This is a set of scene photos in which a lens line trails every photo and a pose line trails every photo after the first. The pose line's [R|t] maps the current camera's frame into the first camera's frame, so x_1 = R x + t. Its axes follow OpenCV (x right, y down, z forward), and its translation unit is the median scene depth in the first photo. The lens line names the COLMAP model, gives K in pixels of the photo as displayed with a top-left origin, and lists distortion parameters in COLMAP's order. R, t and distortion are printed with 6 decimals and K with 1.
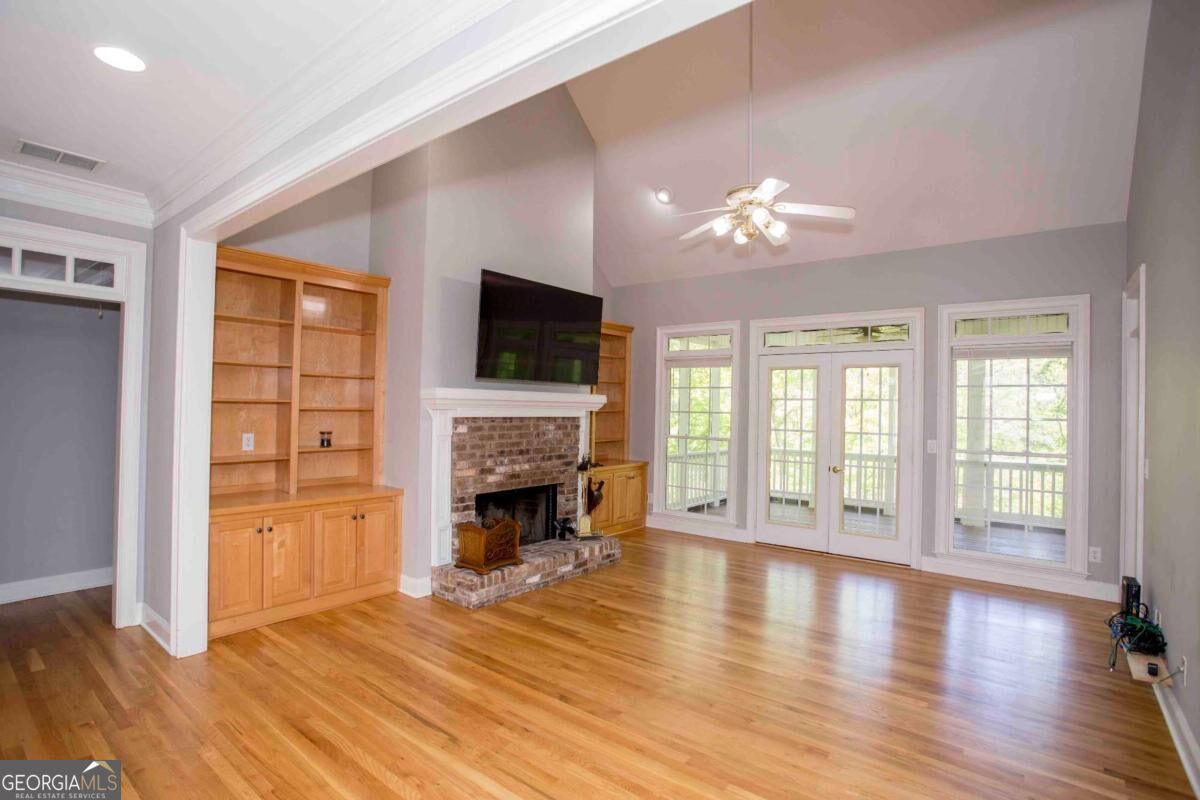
lens RADIAL K [[595.7, 0, 596.5], [0, 595.7, 399.2], [0, 0, 1]] dist [-0.083755, 0.028724]
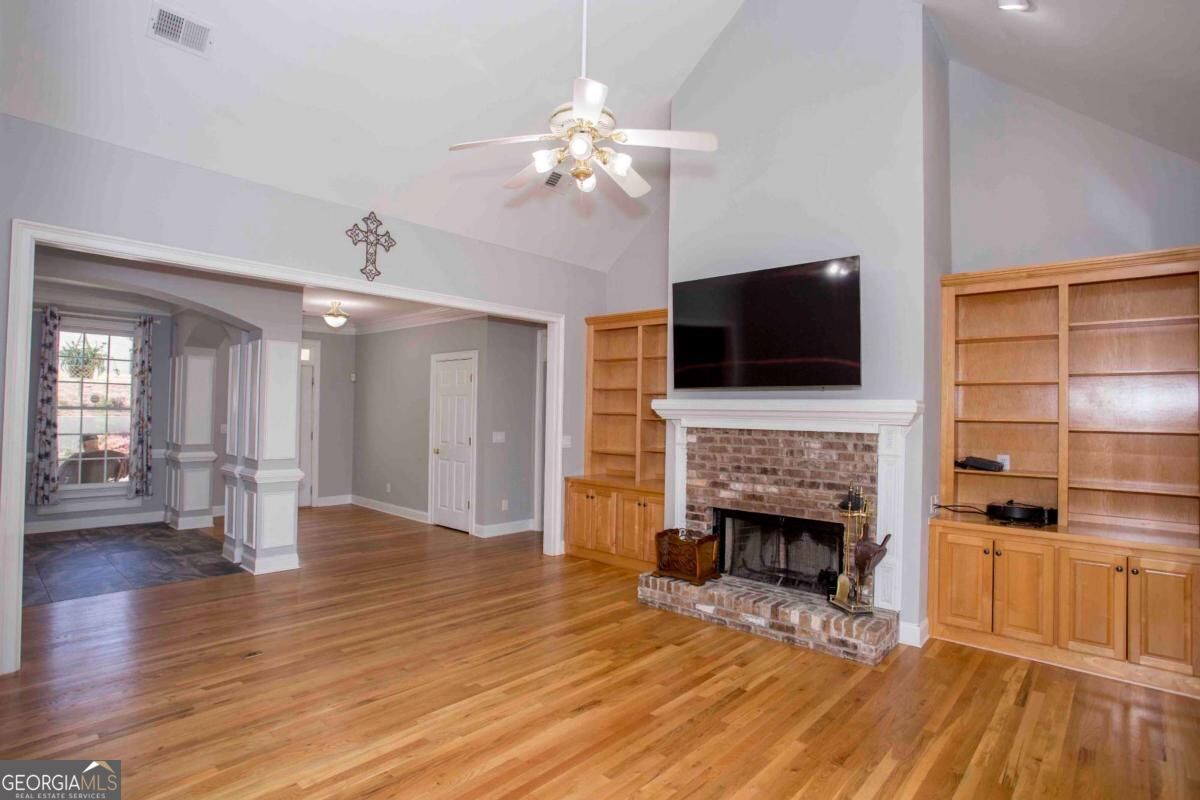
lens RADIAL K [[595.7, 0, 596.5], [0, 595.7, 399.2], [0, 0, 1]] dist [-0.083755, 0.028724]
pose [[-0.062364, -0.051342, -0.996732, 0.746890], [-0.016675, 0.998590, -0.050395, 0.033306], [0.997914, 0.013478, -0.063132, 0.819950]]
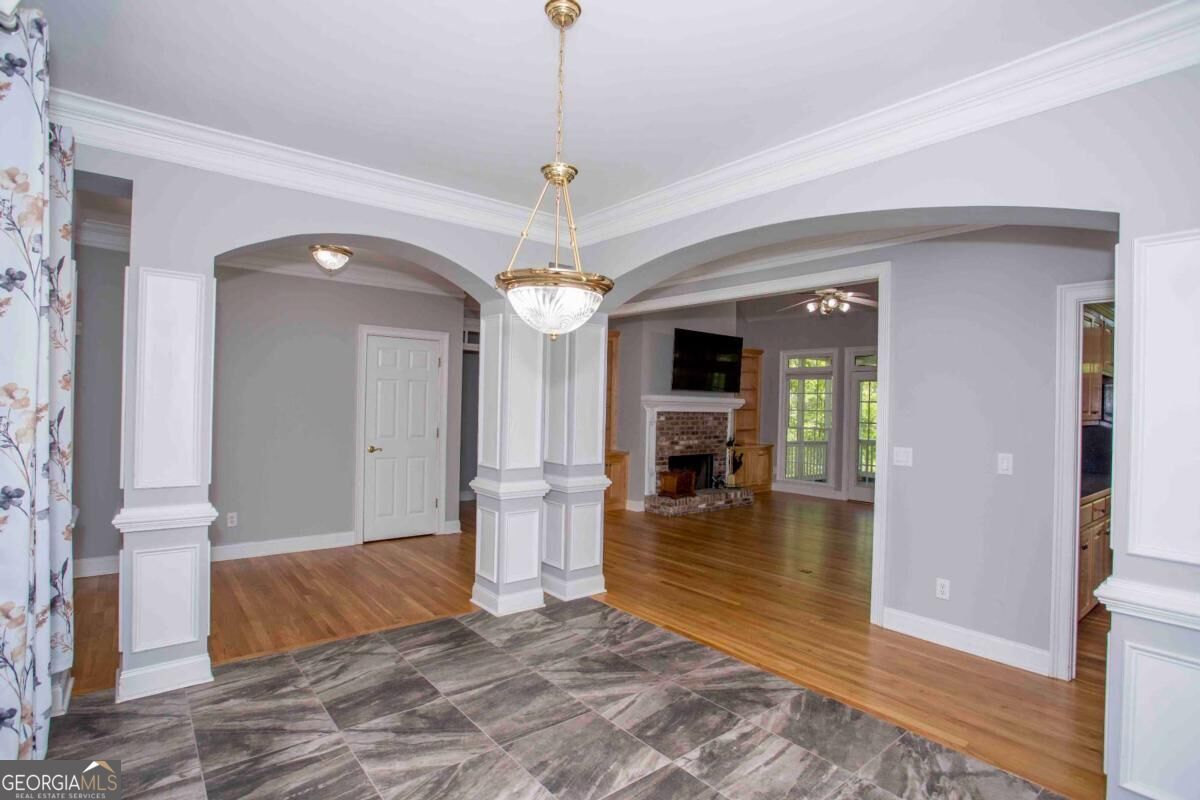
lens RADIAL K [[595.7, 0, 596.5], [0, 595.7, 399.2], [0, 0, 1]] dist [-0.083755, 0.028724]
pose [[0.976681, 0.003991, -0.214660, -0.034835], [-0.003861, 0.999992, 0.001029, -0.006770], [0.214662, -0.000176, 0.976688, -0.698940]]
